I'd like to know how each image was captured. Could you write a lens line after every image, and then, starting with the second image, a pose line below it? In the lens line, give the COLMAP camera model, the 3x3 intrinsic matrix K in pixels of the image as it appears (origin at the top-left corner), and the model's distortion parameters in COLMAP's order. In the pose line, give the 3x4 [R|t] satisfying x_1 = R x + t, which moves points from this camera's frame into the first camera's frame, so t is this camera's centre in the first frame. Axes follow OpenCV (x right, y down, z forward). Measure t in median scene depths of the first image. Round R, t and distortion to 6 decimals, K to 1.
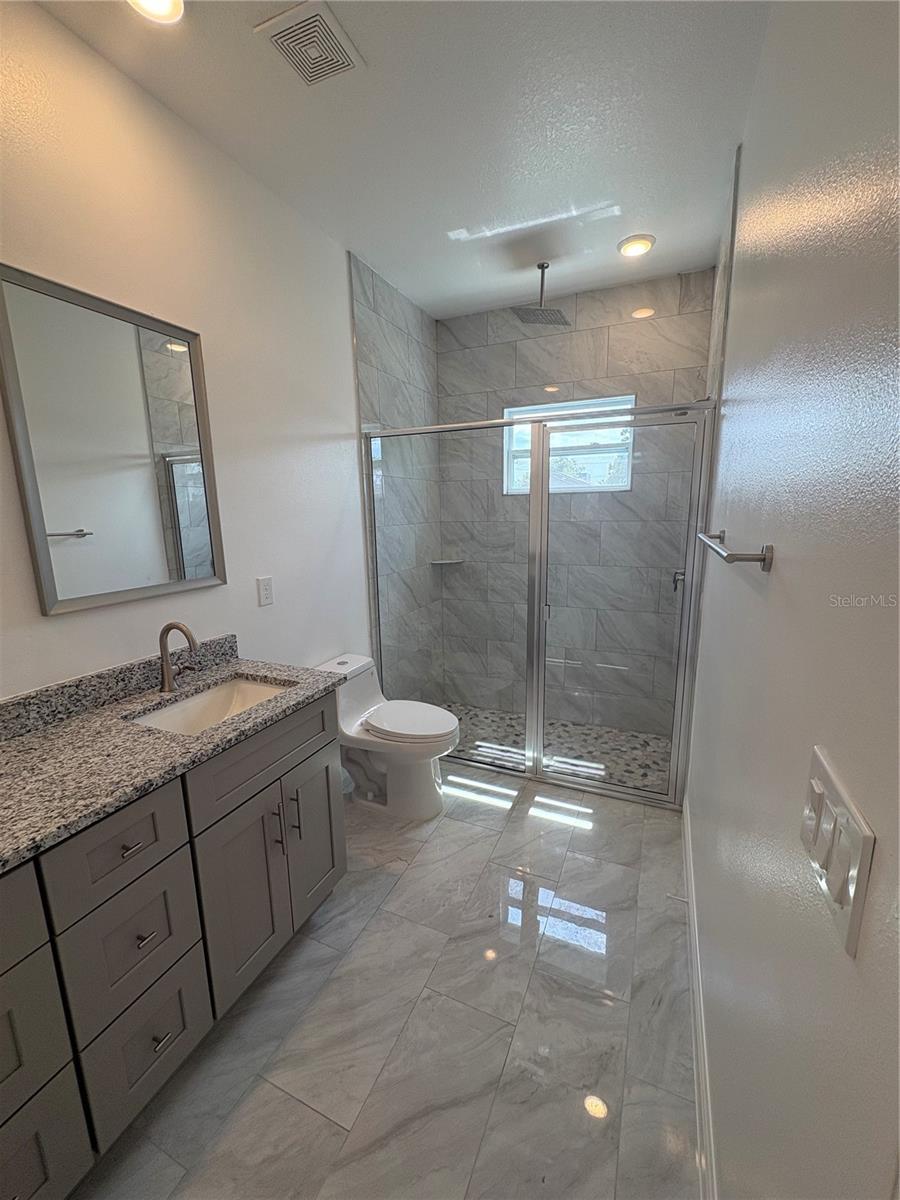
lens RADIAL K [[480.4, 0, 450.0], [0, 480.4, 600.0], [0, 0, 1]] dist [0.002222, 0.000144]
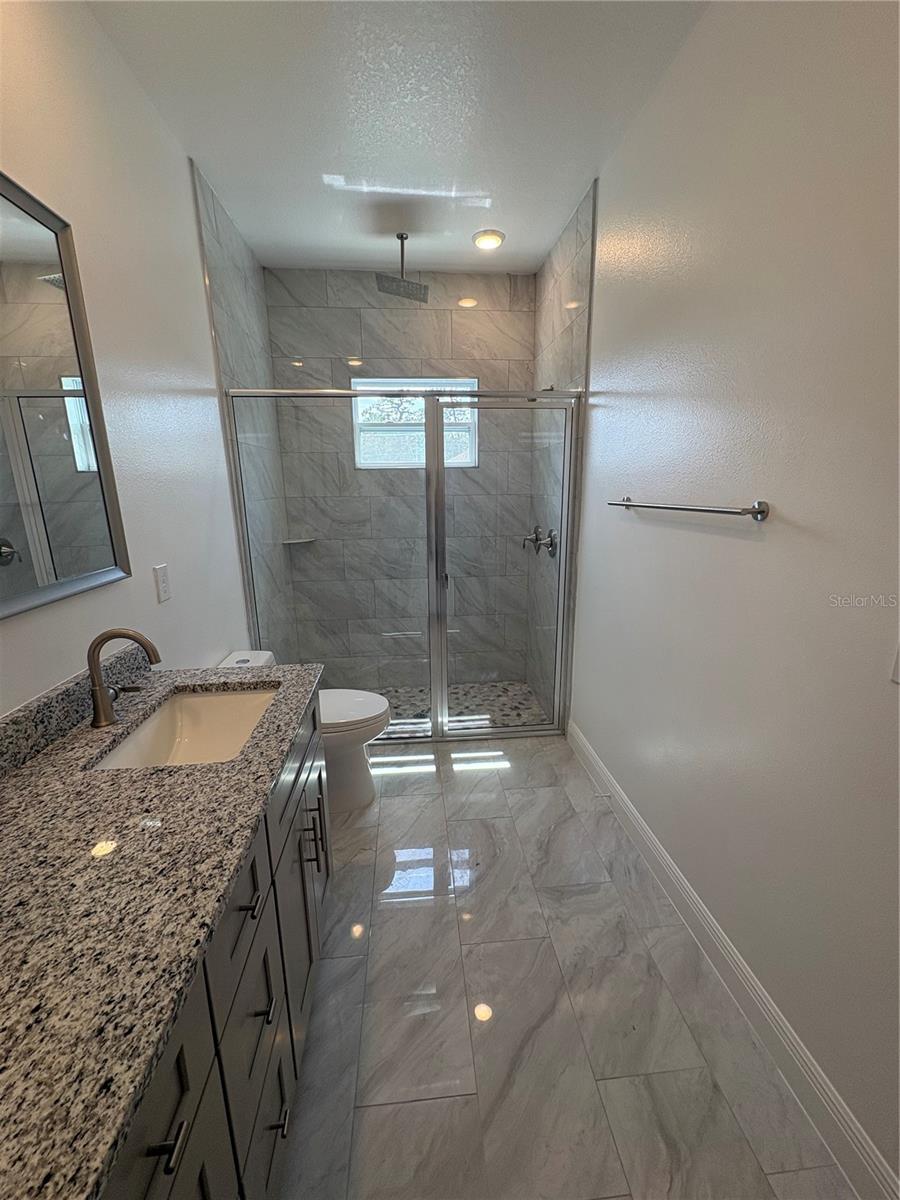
lens RADIAL K [[480.4, 0, 450.0], [0, 480.4, 600.0], [0, 0, 1]] dist [0.002222, 0.000144]
pose [[0.874406, -0.107722, 0.473085, -0.297914], [0.088074, 0.994084, 0.063567, 0.000031], [-0.477134, -0.013917, 0.878721, 0.070942]]
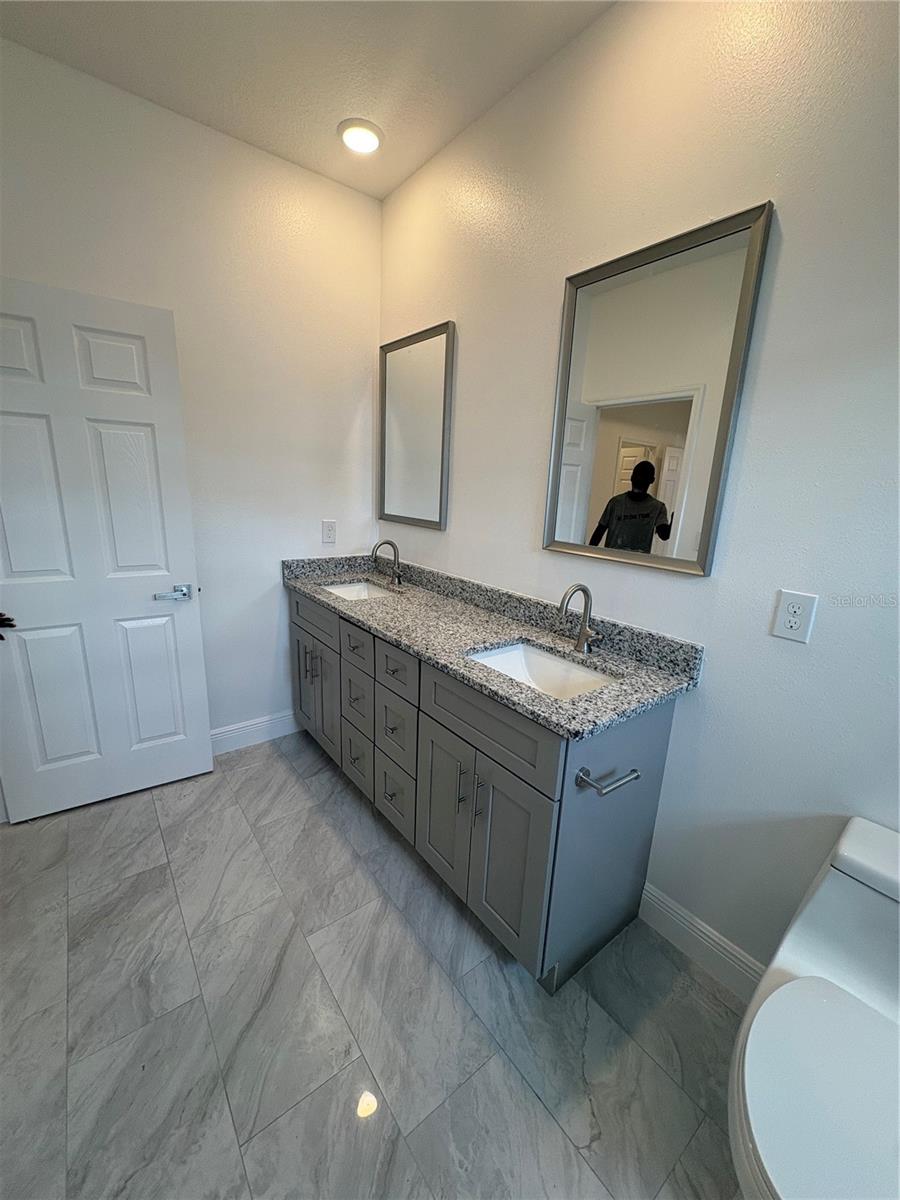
lens RADIAL K [[480.4, 0, 450.0], [0, 480.4, 600.0], [0, 0, 1]] dist [0.002222, 0.000144]
pose [[-0.477868, 0.204571, -0.854279, 0.256353], [-0.194964, 0.923550, 0.330219, -0.125016], [0.856523, 0.324354, -0.401451, 0.746662]]
